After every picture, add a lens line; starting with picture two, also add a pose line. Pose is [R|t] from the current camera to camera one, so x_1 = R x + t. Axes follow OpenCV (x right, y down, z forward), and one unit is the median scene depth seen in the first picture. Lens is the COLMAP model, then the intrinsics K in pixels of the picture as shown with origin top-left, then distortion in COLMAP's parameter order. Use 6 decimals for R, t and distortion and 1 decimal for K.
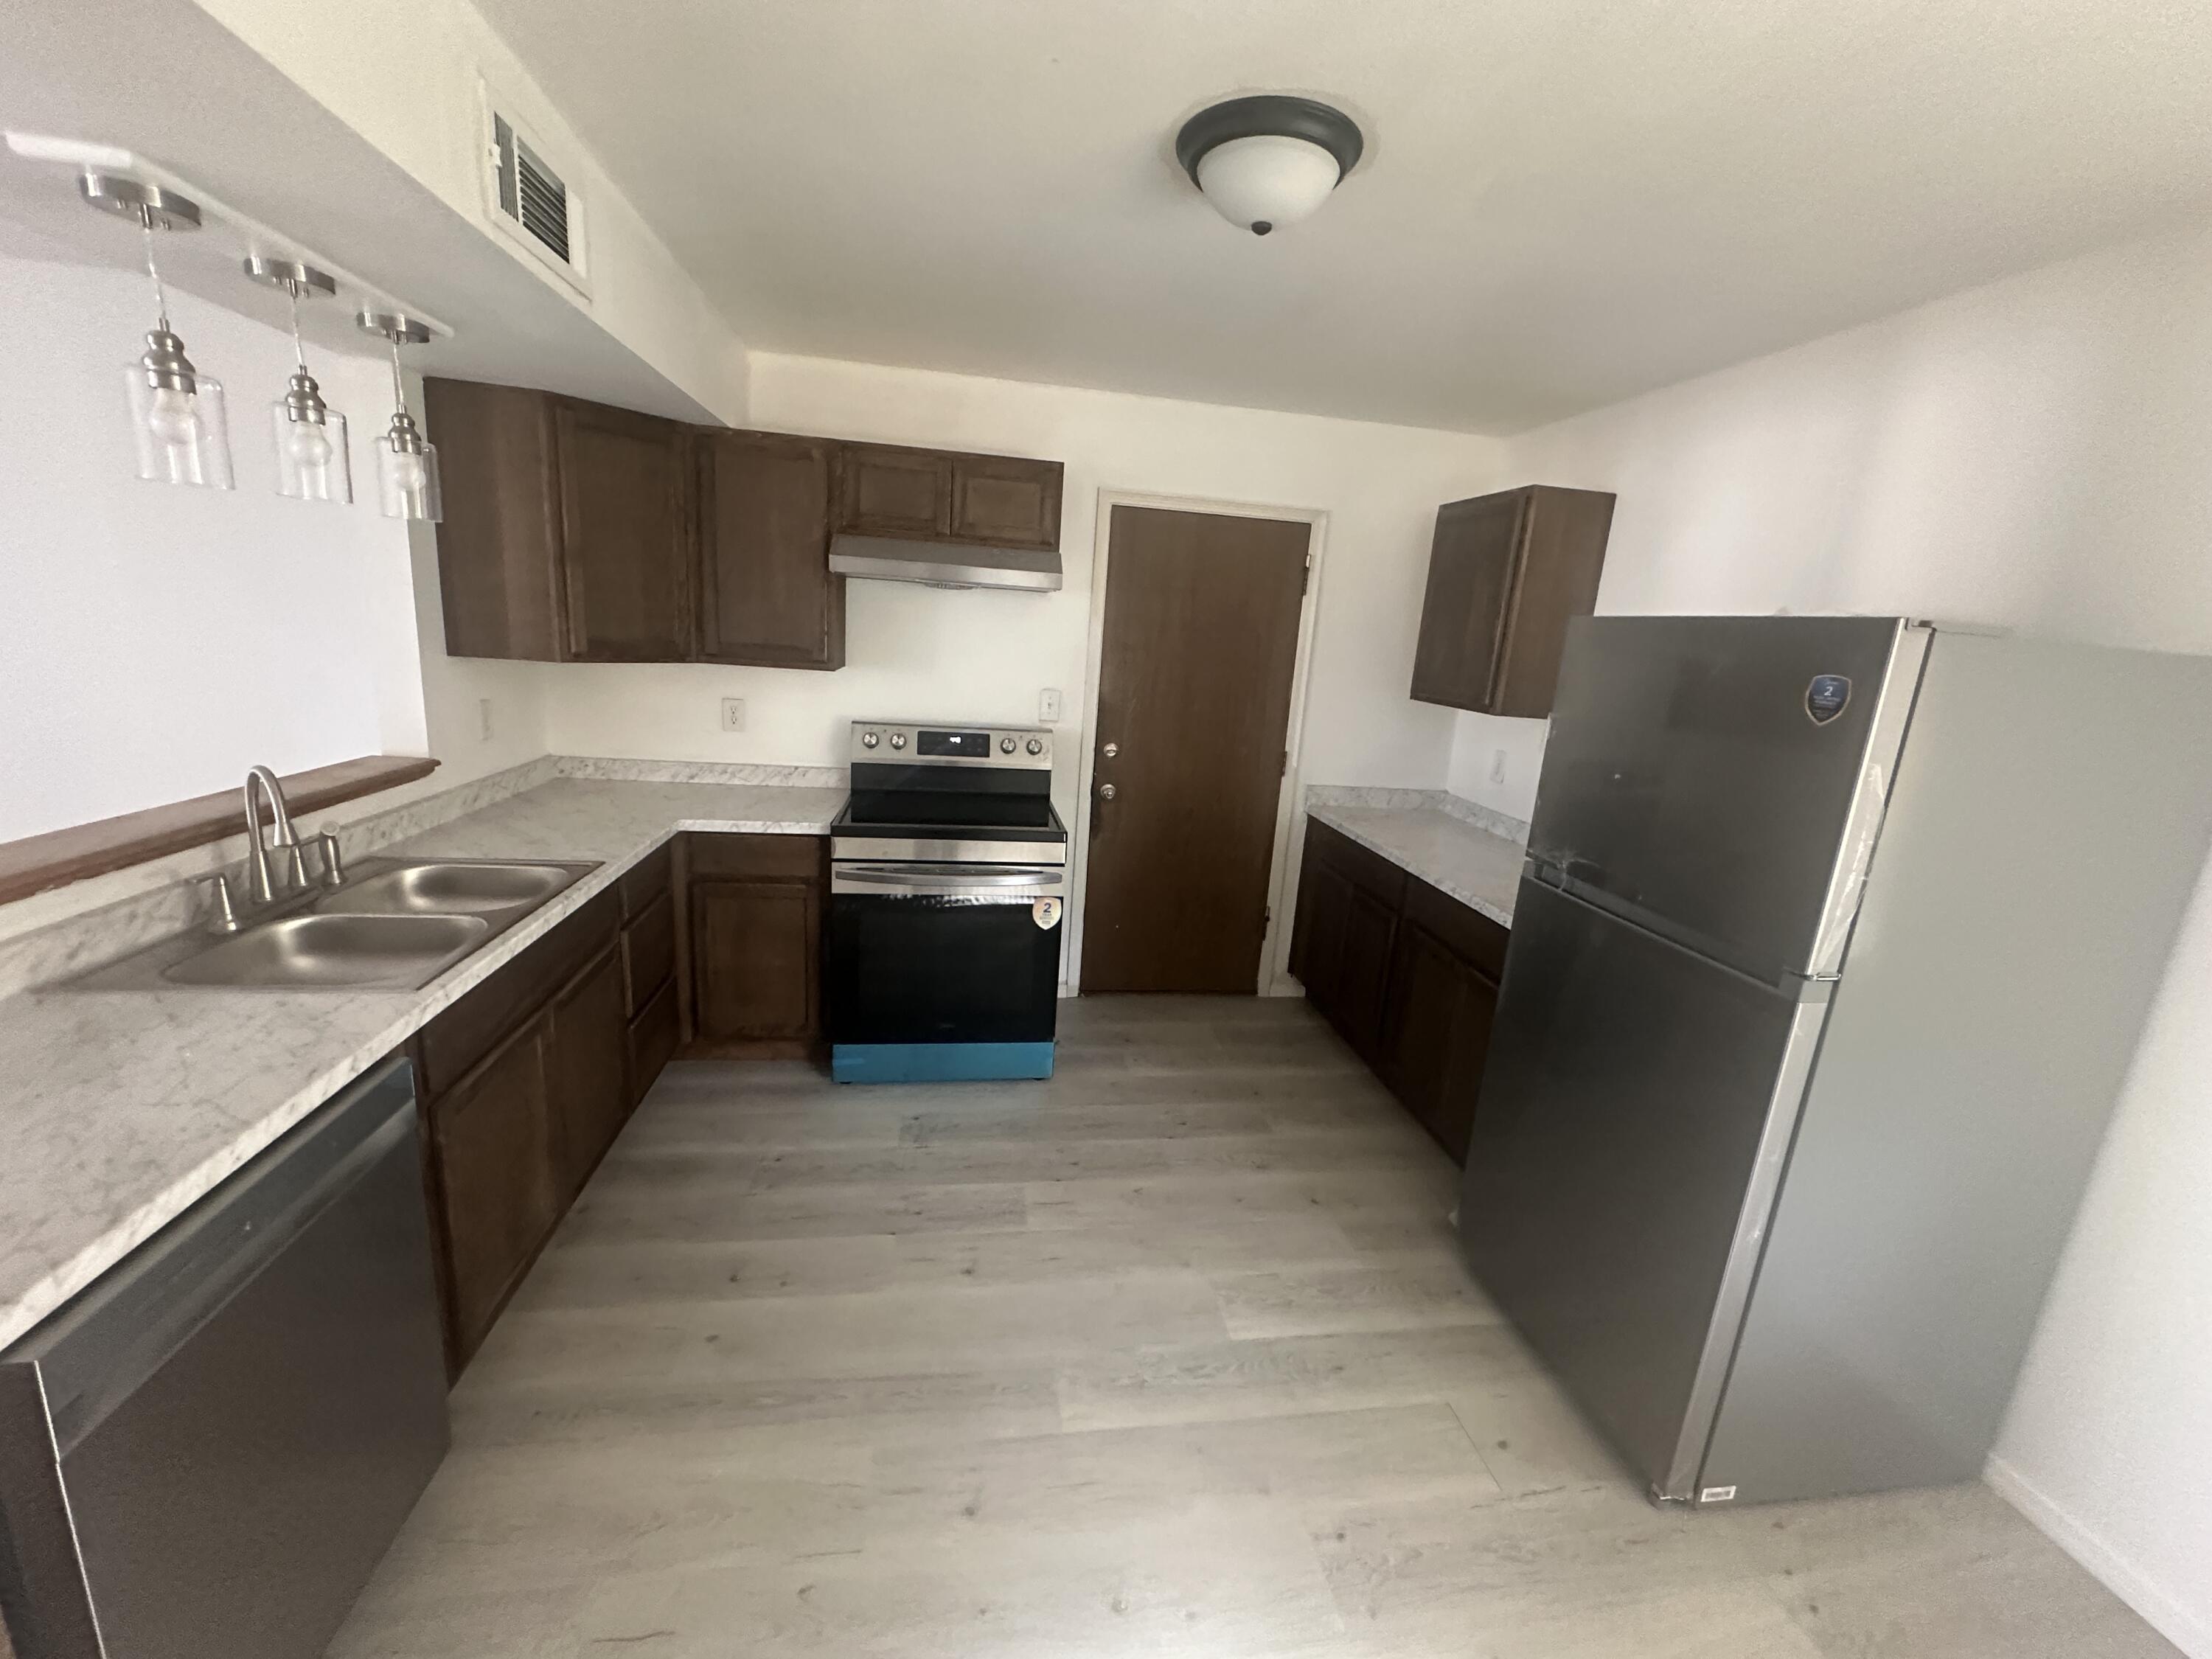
lens RADIAL K [[894.8, 0, 1102.3], [0, 894.8, 824.0], [0, 0, 1]] dist [-0.004622, 0.001008]
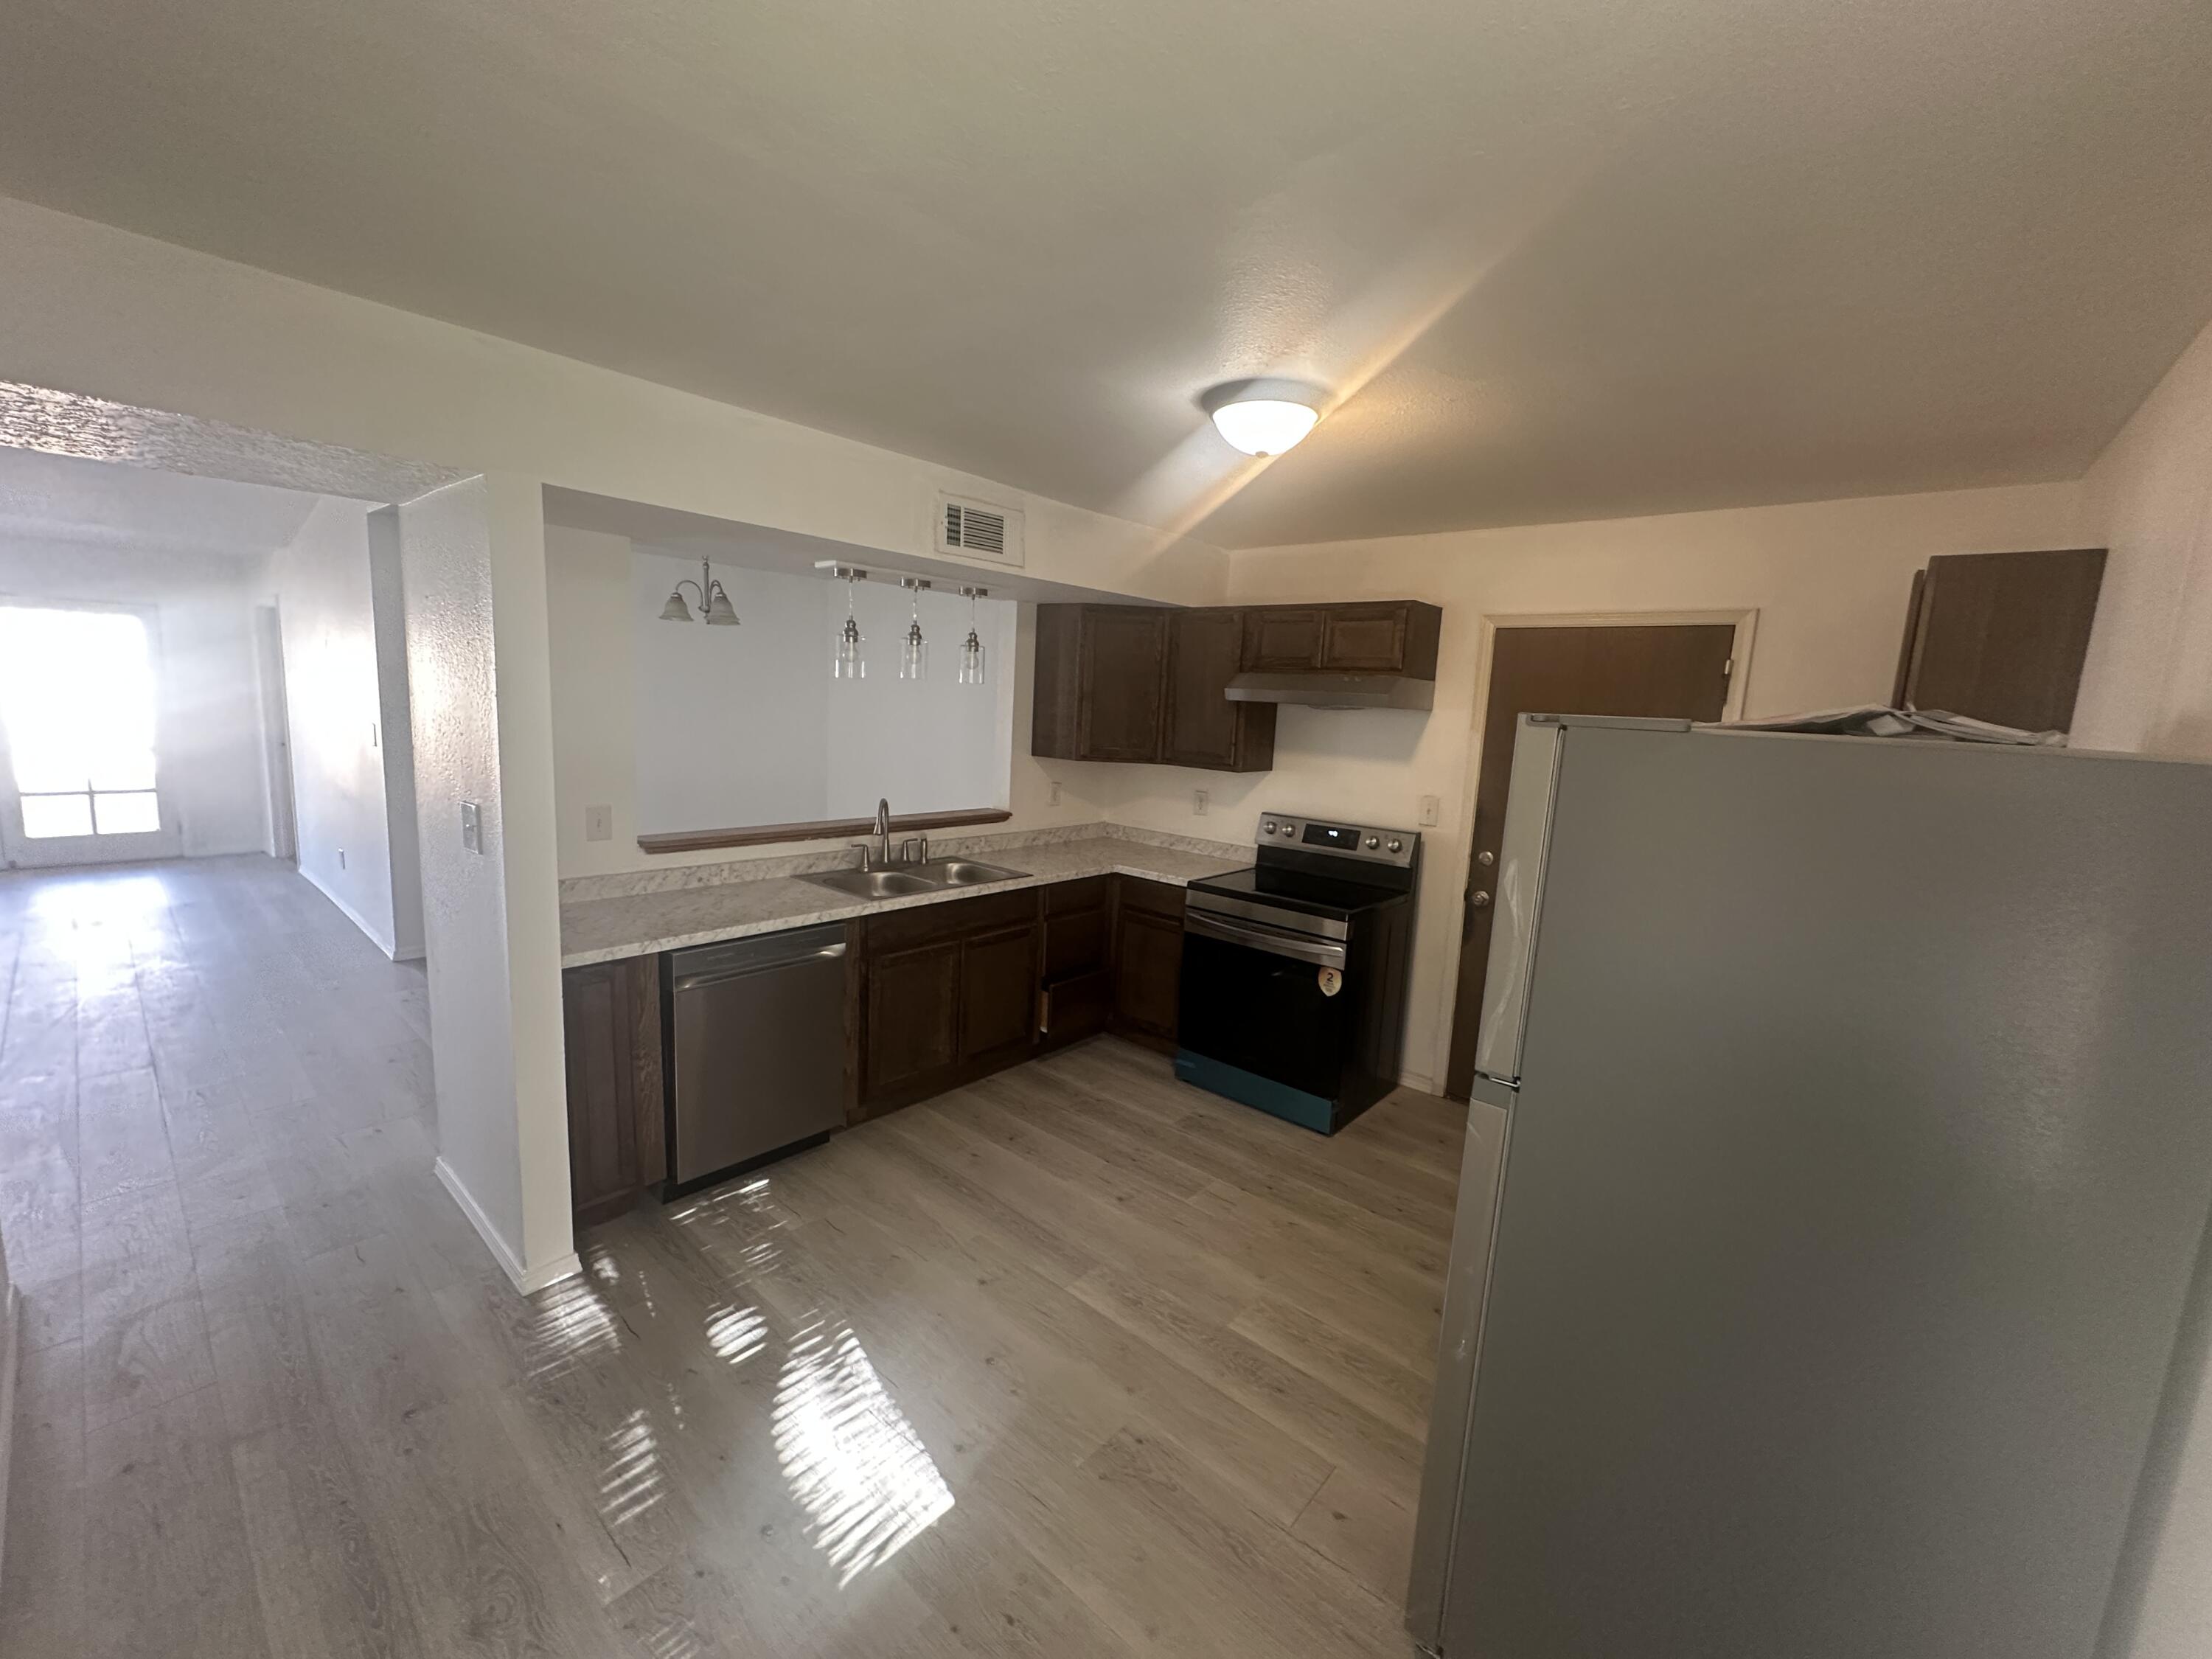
lens RADIAL K [[894.8, 0, 1100.5], [0, 894.8, 820.6], [0, 0, 1]] dist [-0.004622, 0.001008]
pose [[0.636335, 0.066173, -0.768570, 0.850194], [-0.172724, 0.983240, -0.058350, 0.018465], [0.751828, 0.169881, 0.637100, 0.009883]]
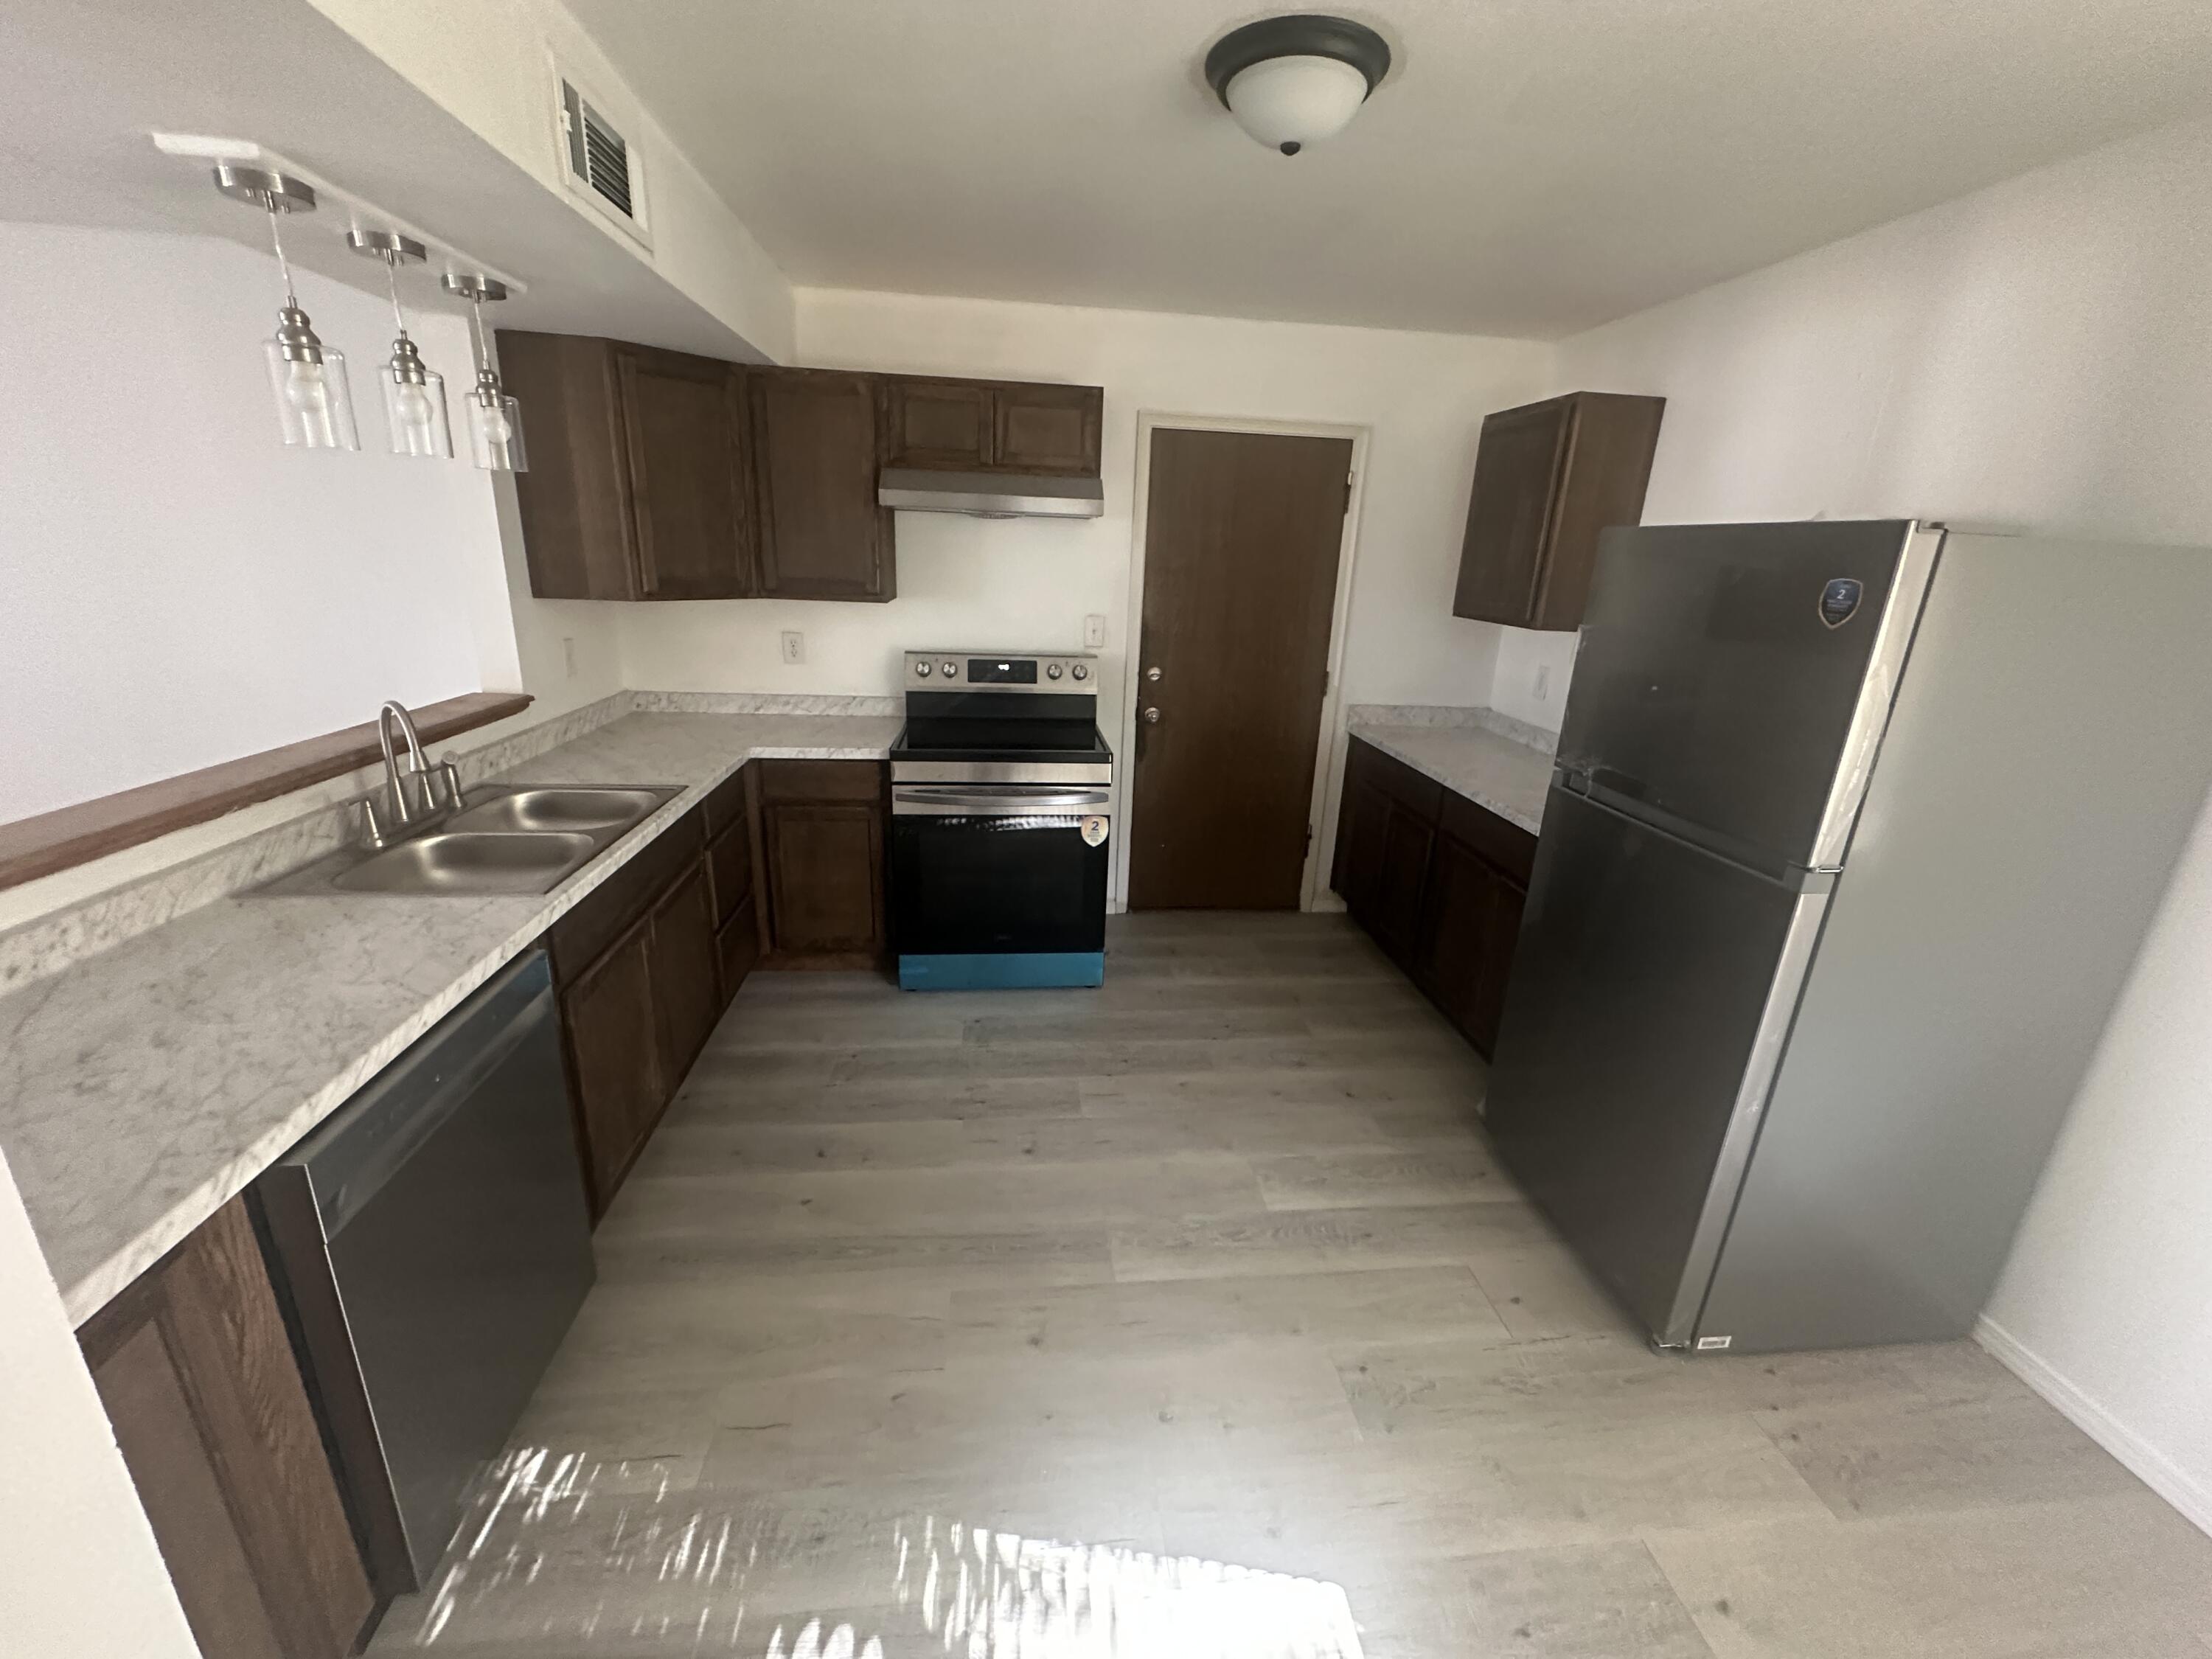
lens RADIAL K [[894.8, 0, 1100.9], [0, 894.8, 824.4], [0, 0, 1]] dist [-0.004622, 0.001008]
pose [[0.998295, -0.013252, -0.056853, 0.007616], [0.017663, 0.996813, 0.077792, 0.014112], [0.055641, -0.078664, 0.995347, -0.064901]]
